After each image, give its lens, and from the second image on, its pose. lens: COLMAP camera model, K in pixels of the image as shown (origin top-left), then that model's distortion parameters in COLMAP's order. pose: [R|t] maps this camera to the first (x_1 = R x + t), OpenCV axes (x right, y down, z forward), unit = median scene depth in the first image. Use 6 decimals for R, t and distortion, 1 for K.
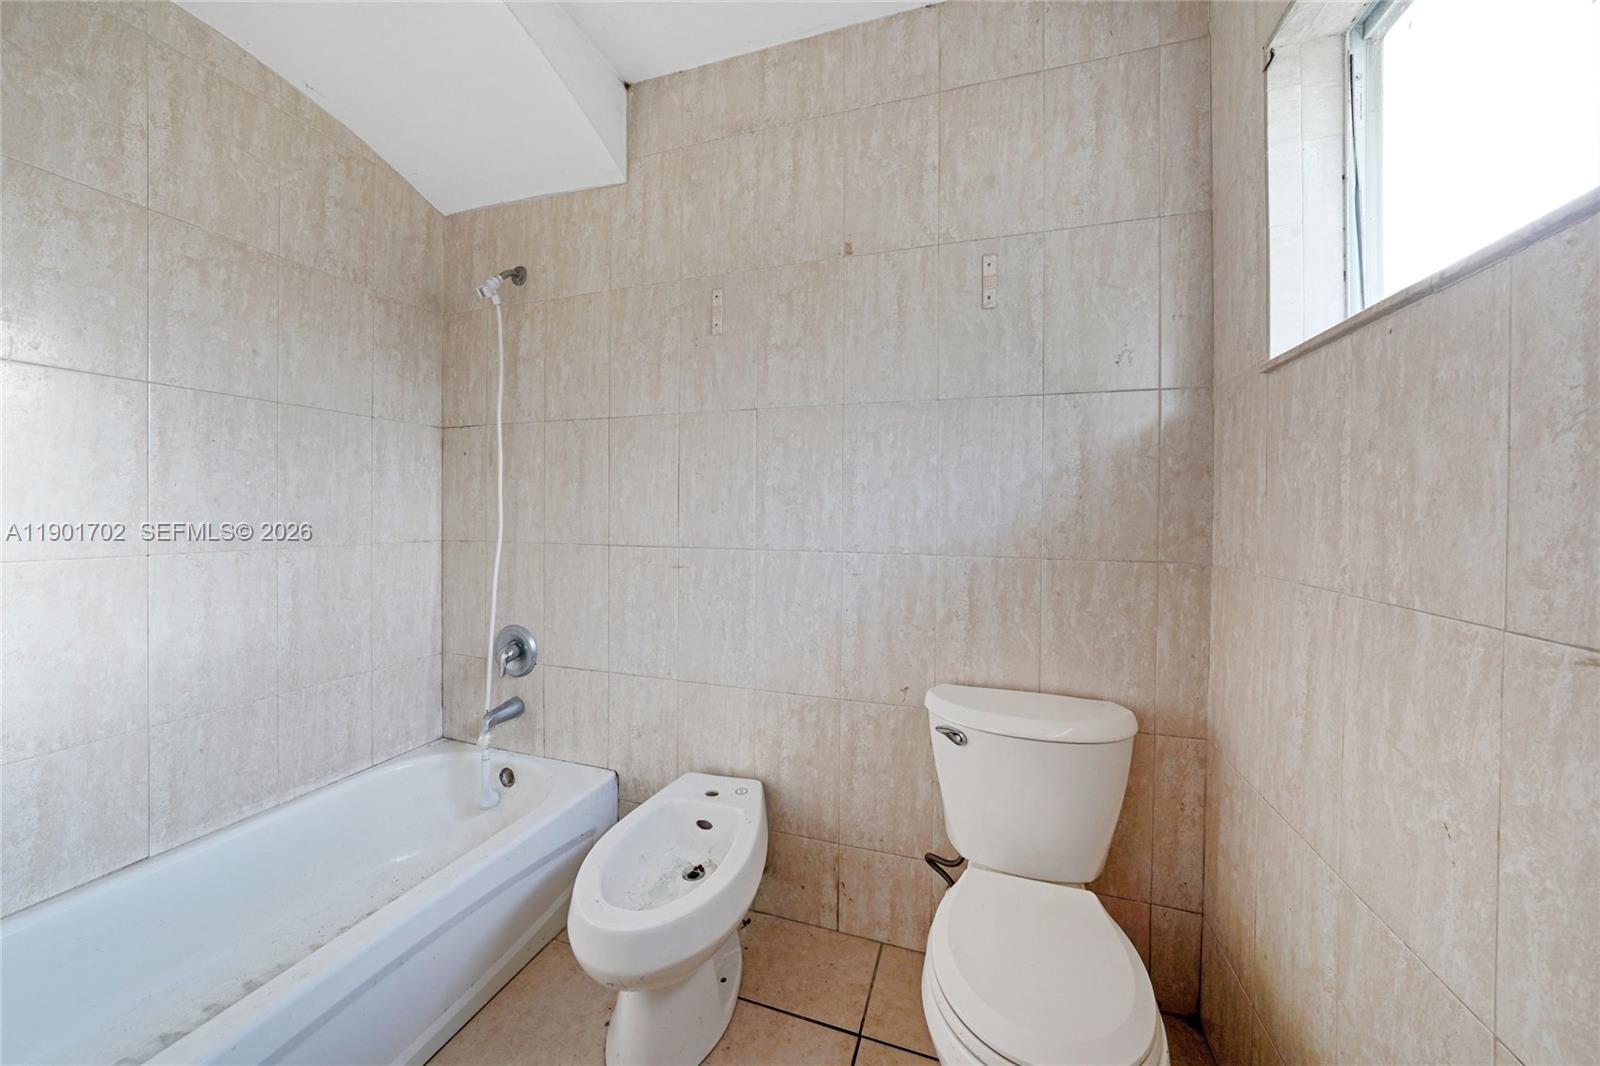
lens RADIAL K [[551.9, 0, 800.8], [0, 551.9, 526.3], [0, 0, 1]] dist [-0.014210, 0.000294]
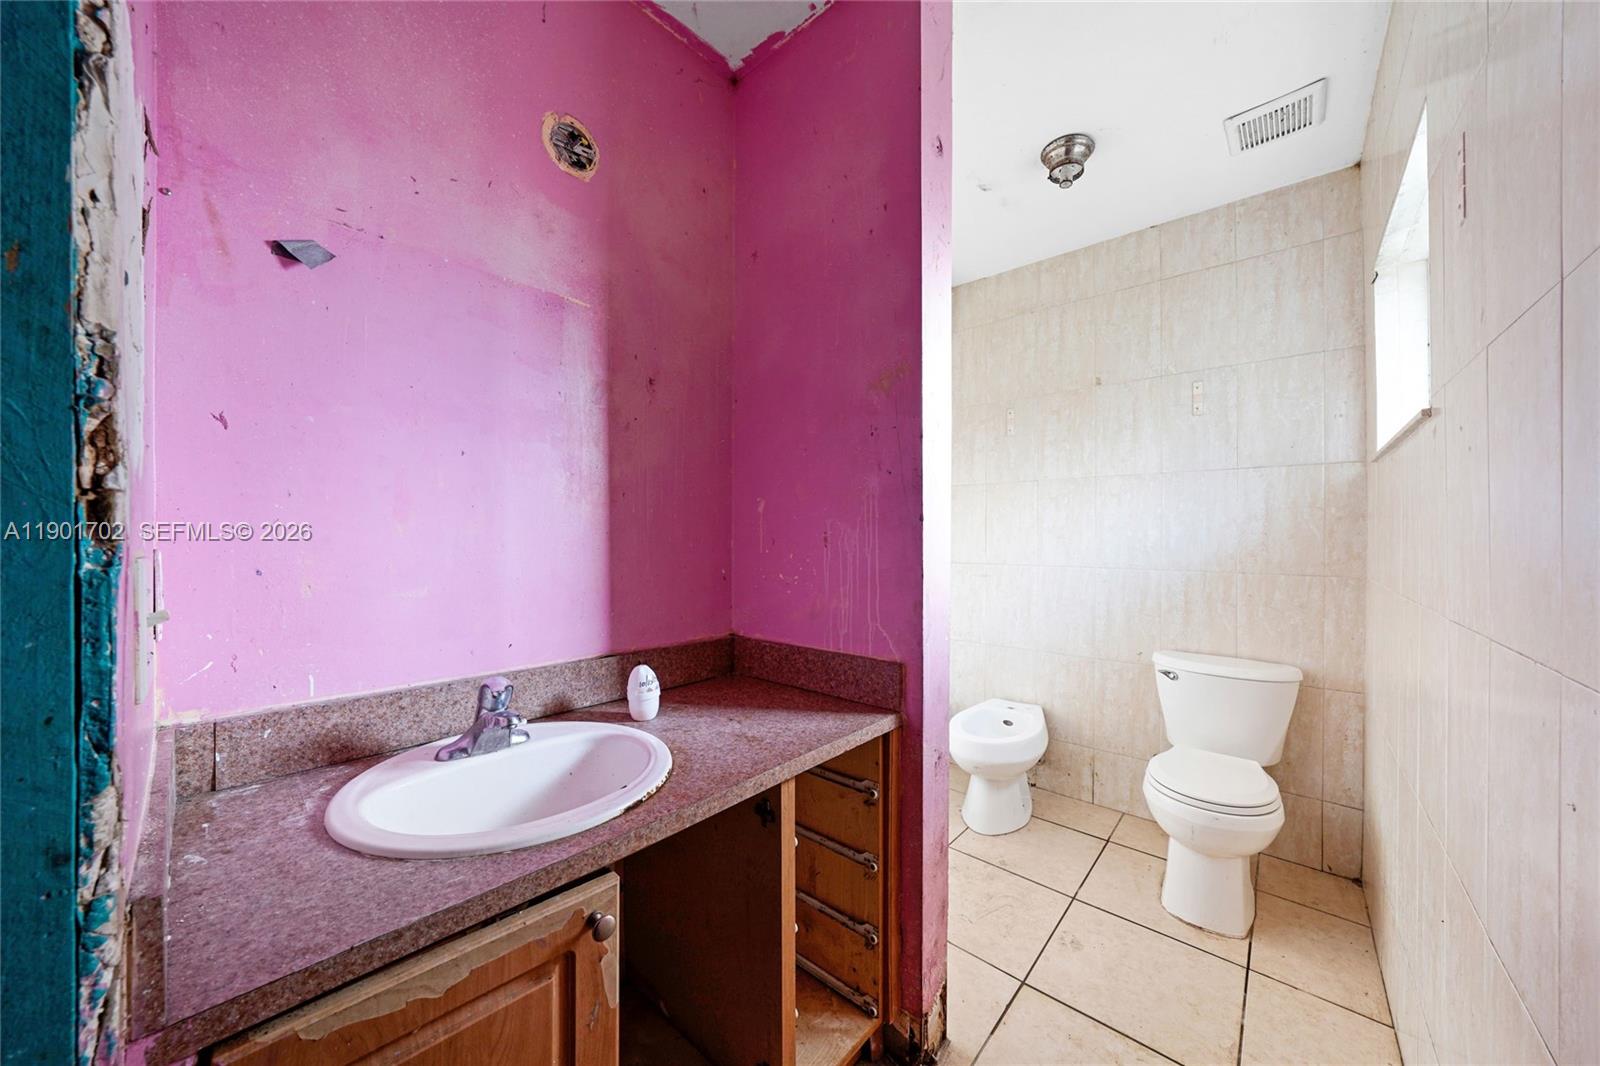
lens RADIAL K [[551.9, 0, 805.5], [0, 551.9, 539.9], [0, 0, 1]] dist [-0.014210, 0.000294]
pose [[0.917702, -0.004618, -0.397242, -0.071722], [-0.001691, 0.999878, -0.015531, -0.009190], [0.397266, 0.014925, 0.917582, -0.912284]]
